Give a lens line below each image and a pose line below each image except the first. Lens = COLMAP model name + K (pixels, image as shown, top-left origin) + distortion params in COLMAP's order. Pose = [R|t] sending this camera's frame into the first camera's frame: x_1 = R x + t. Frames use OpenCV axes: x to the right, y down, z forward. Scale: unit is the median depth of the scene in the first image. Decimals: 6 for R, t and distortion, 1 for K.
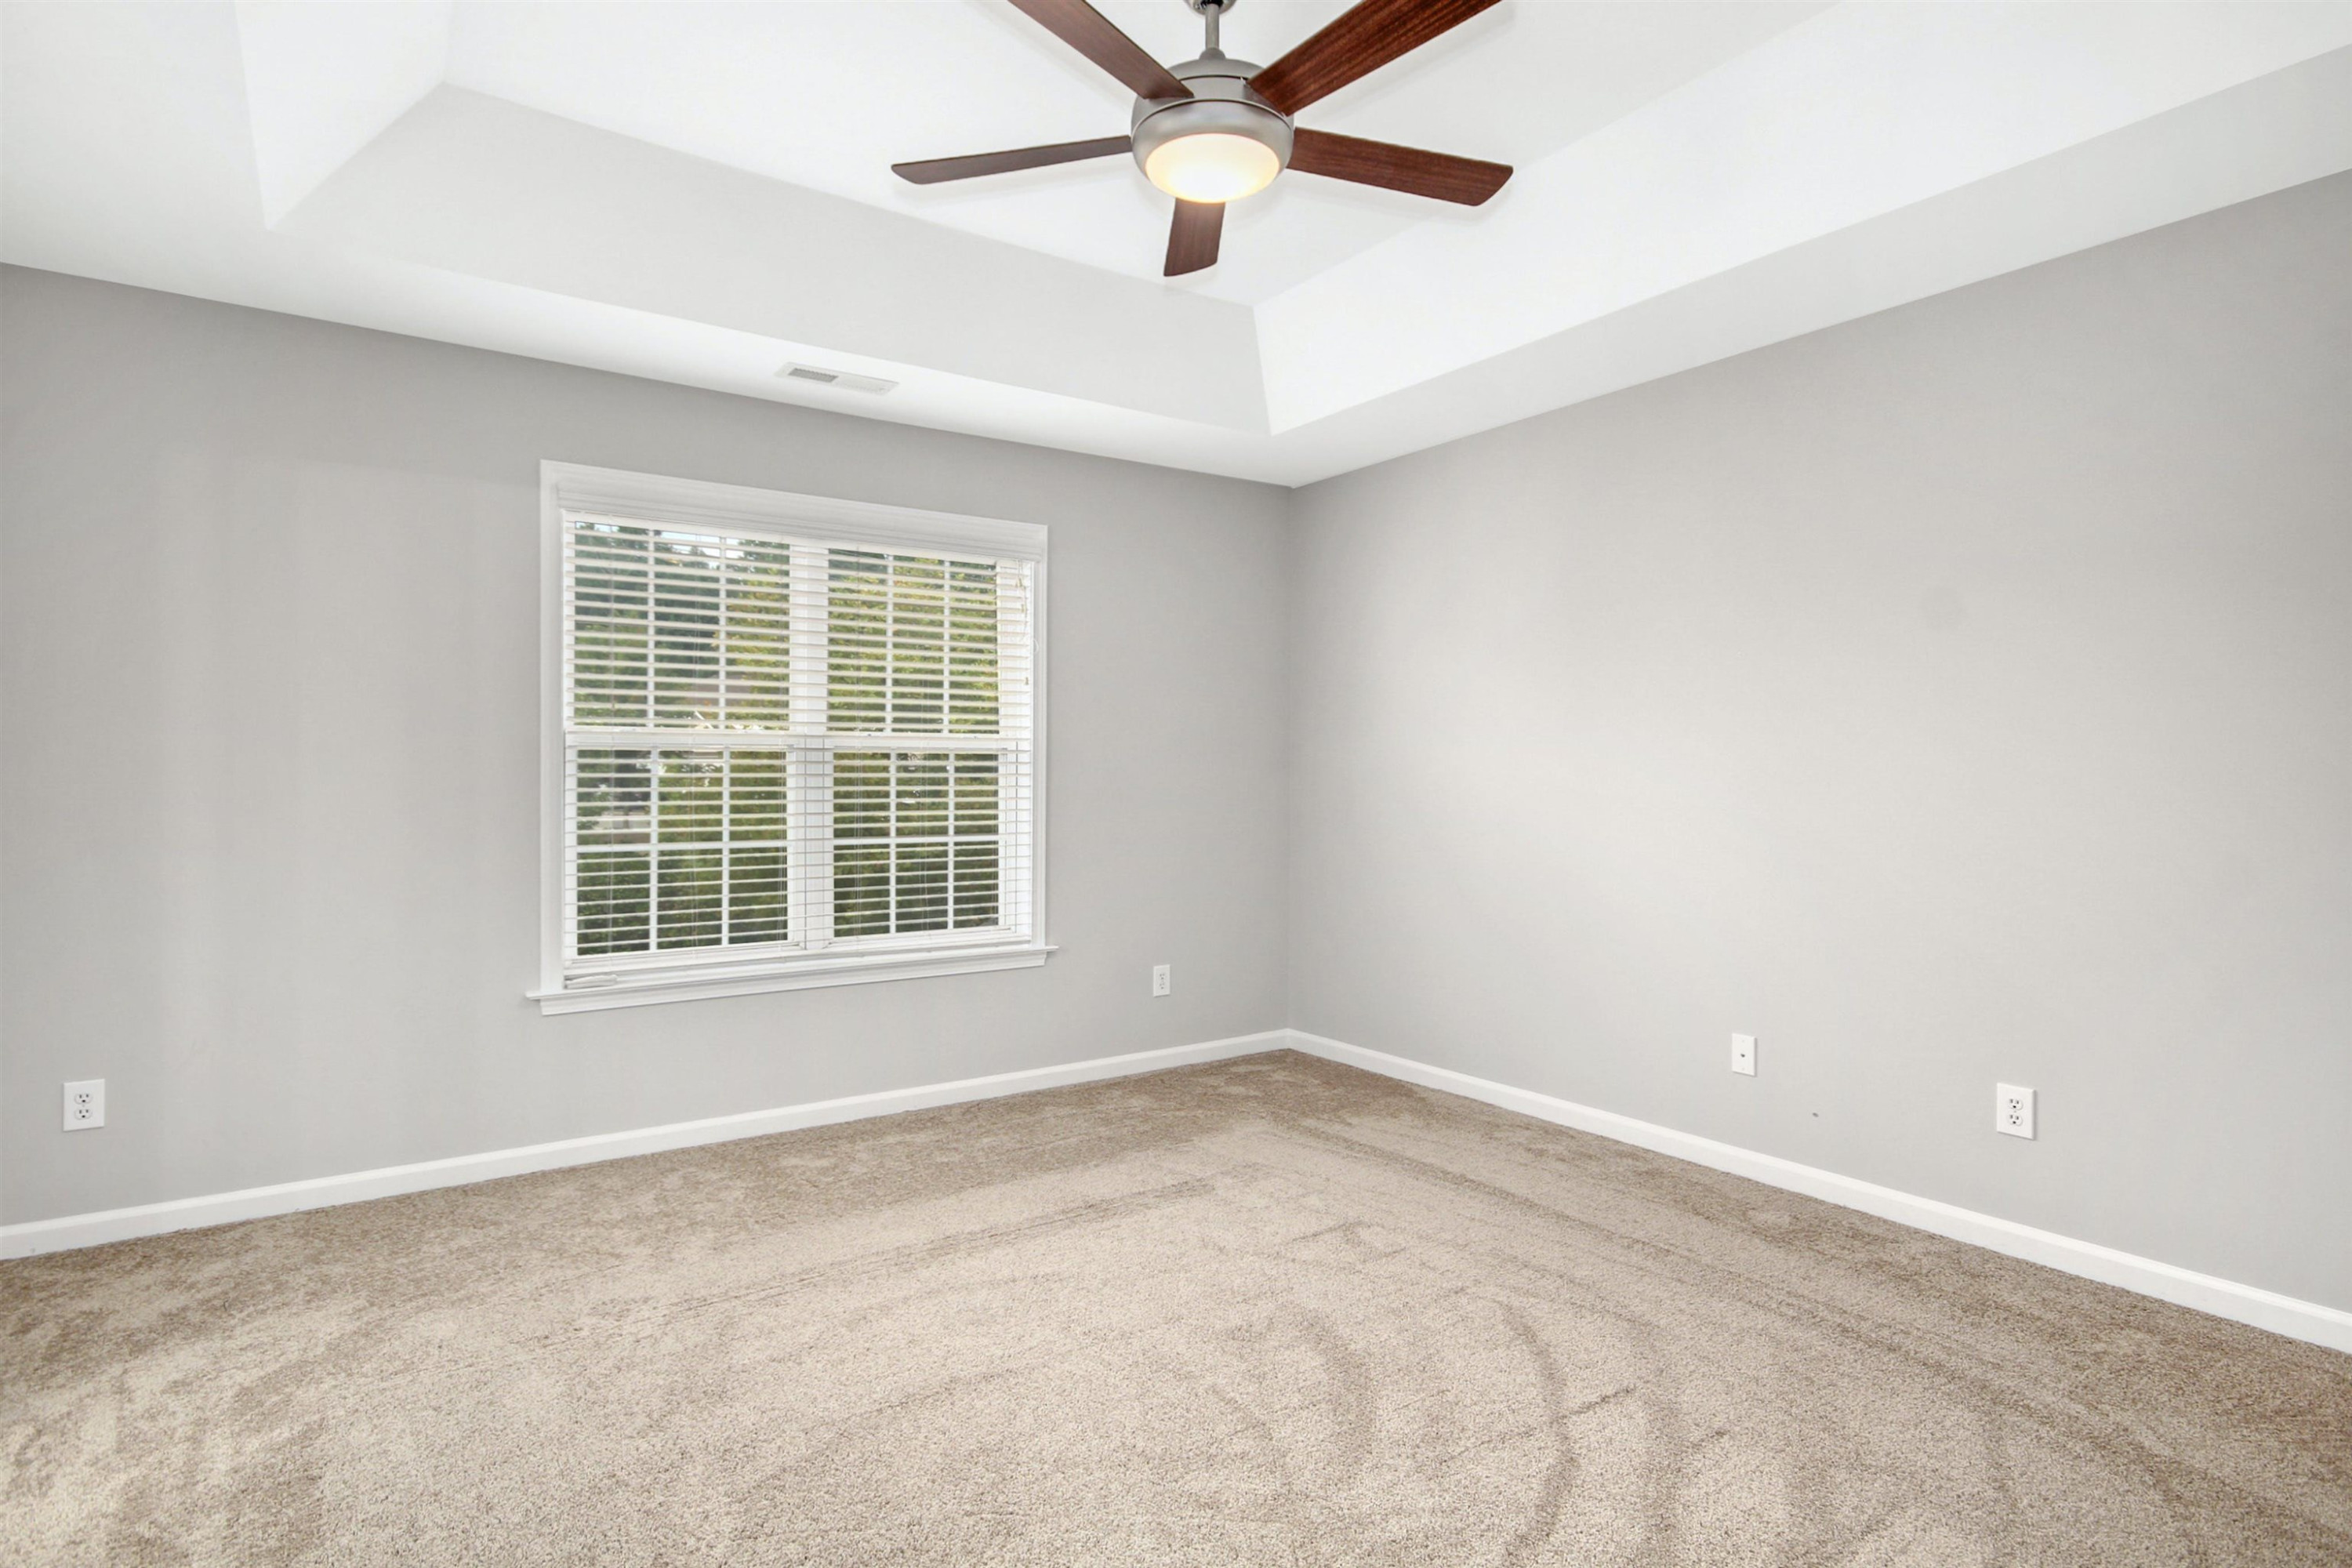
lens RADIAL K [[1109.4, 0, 1180.2], [0, 1109.4, 776.1], [0, 0, 1]] dist [0.010121, -0.005468]
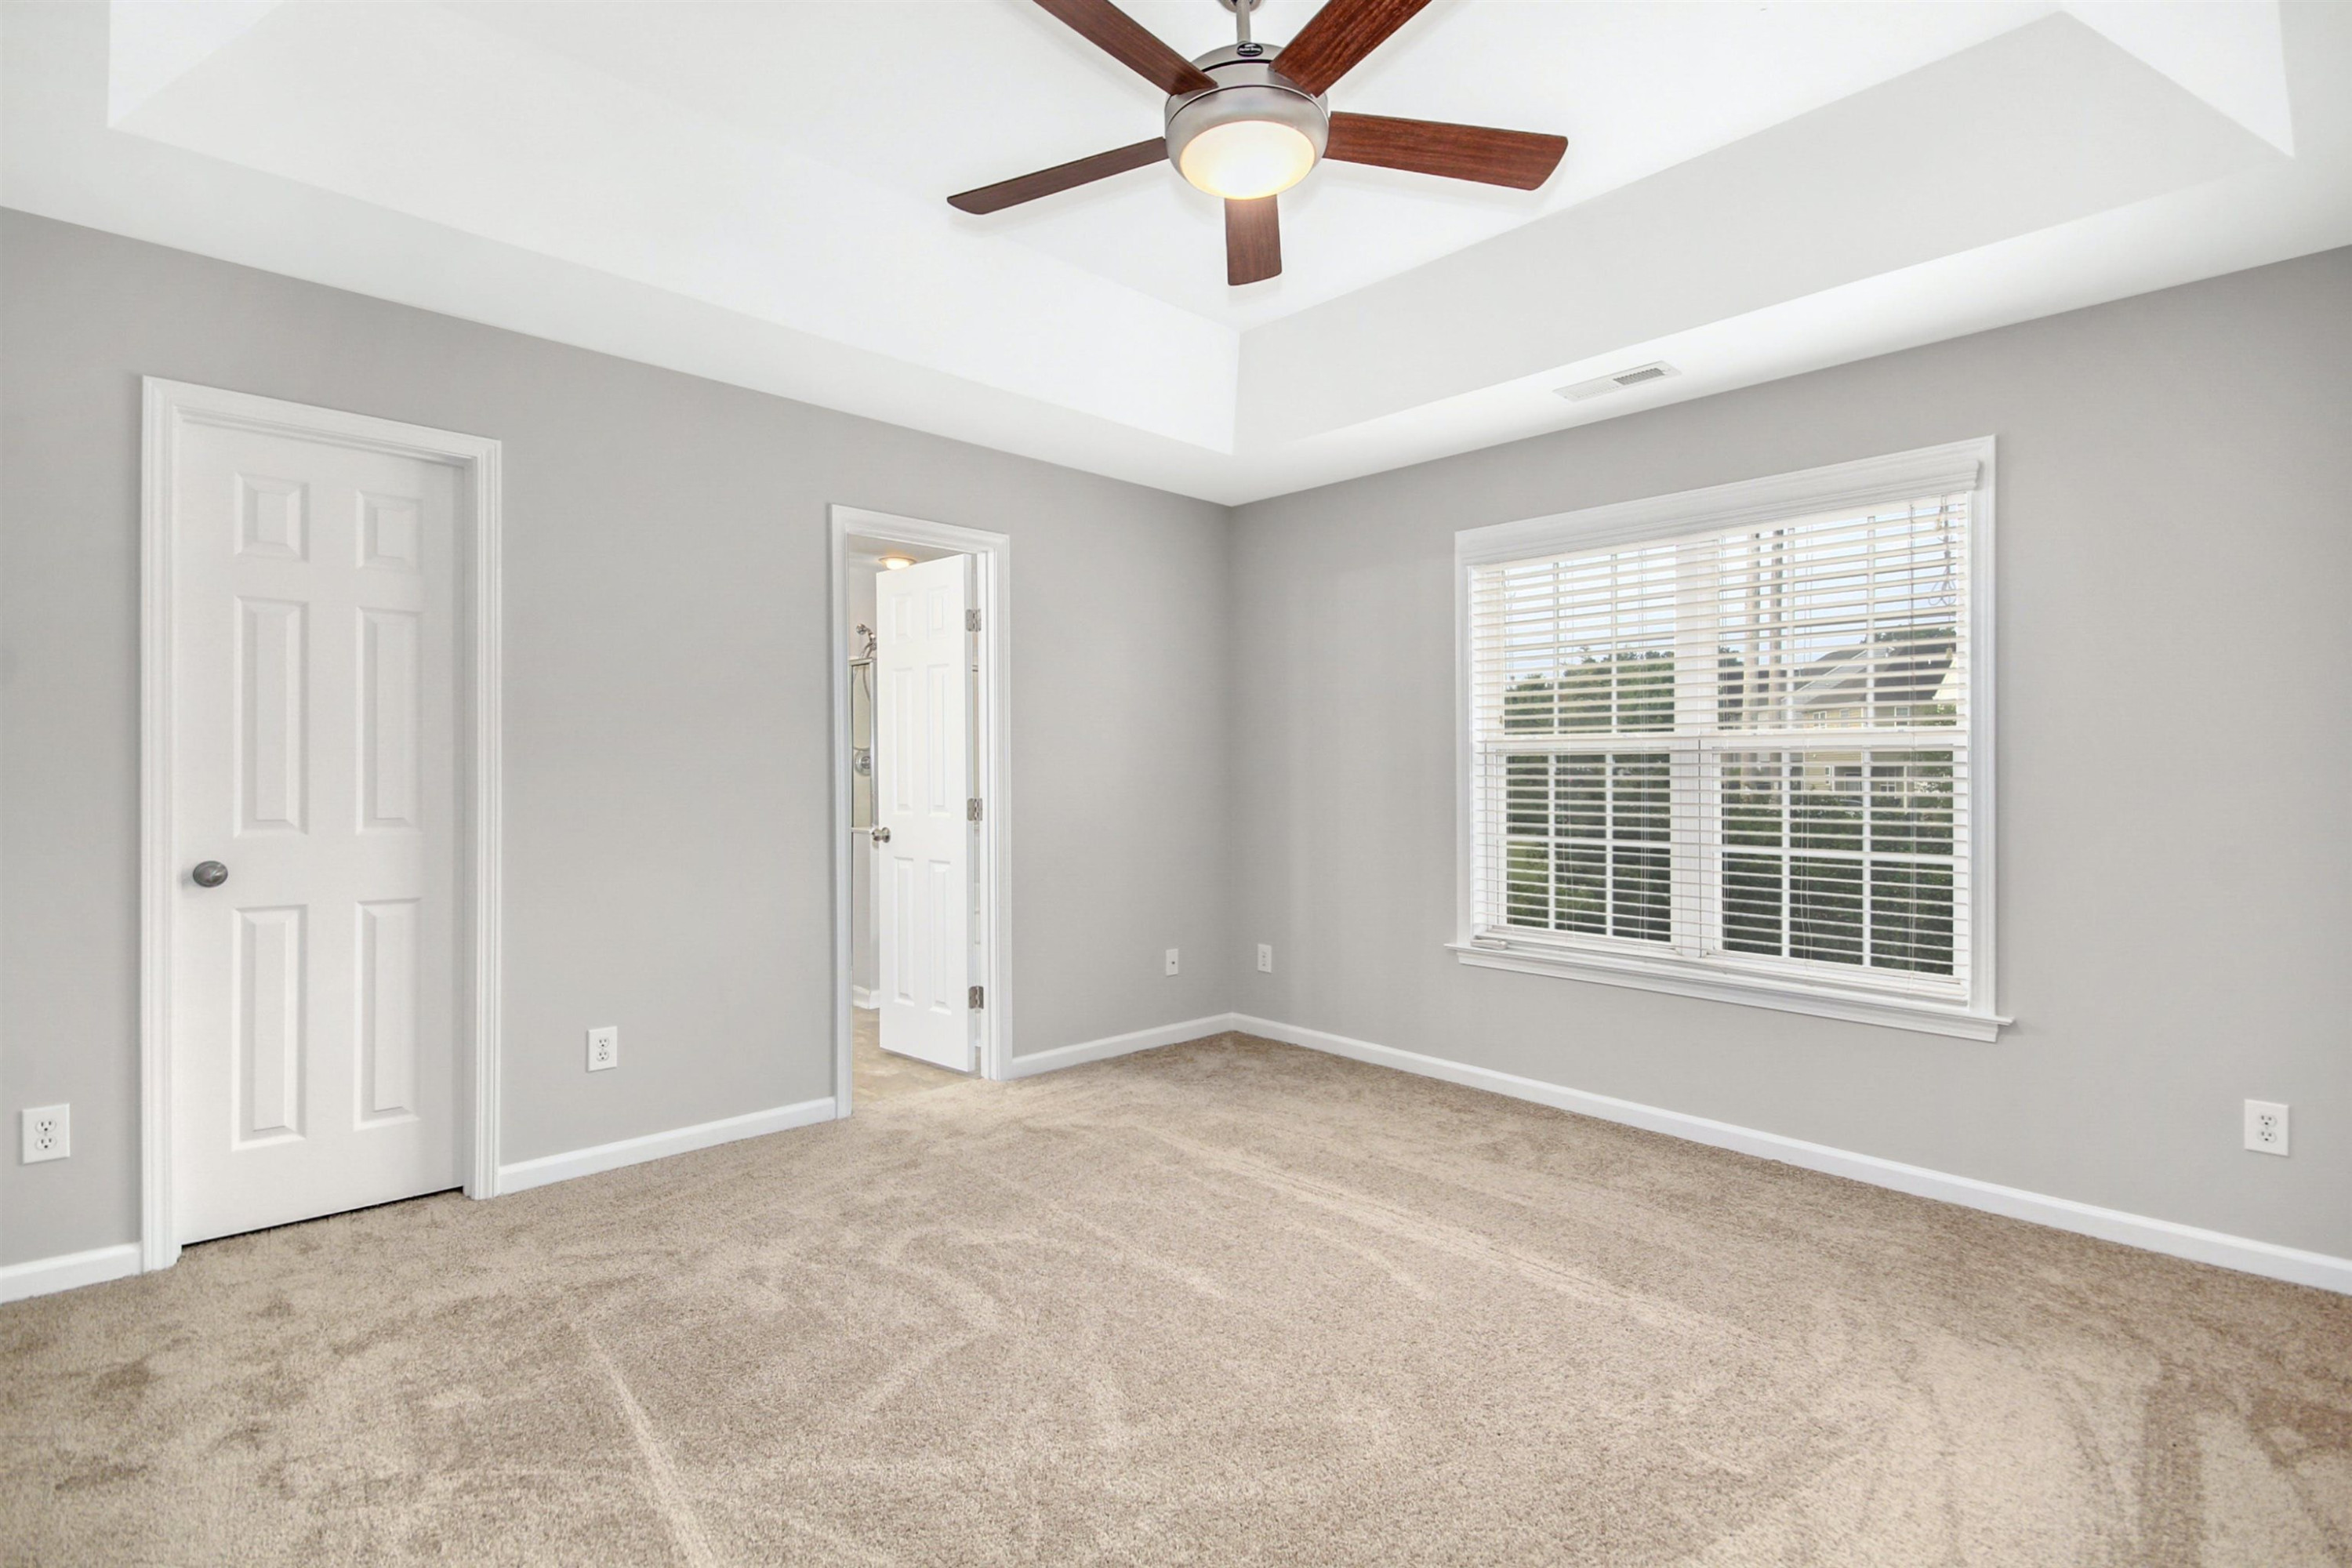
lens RADIAL K [[1109.4, 0, 1102.5], [0, 1109.4, 767.3], [0, 0, 1]] dist [0.010121, -0.005468]
pose [[0.166257, -0.003839, -0.986075, 0.531684], [-0.008115, 0.999953, -0.005261, -0.000504], [0.986049, 0.008876, 0.166218, 0.322210]]
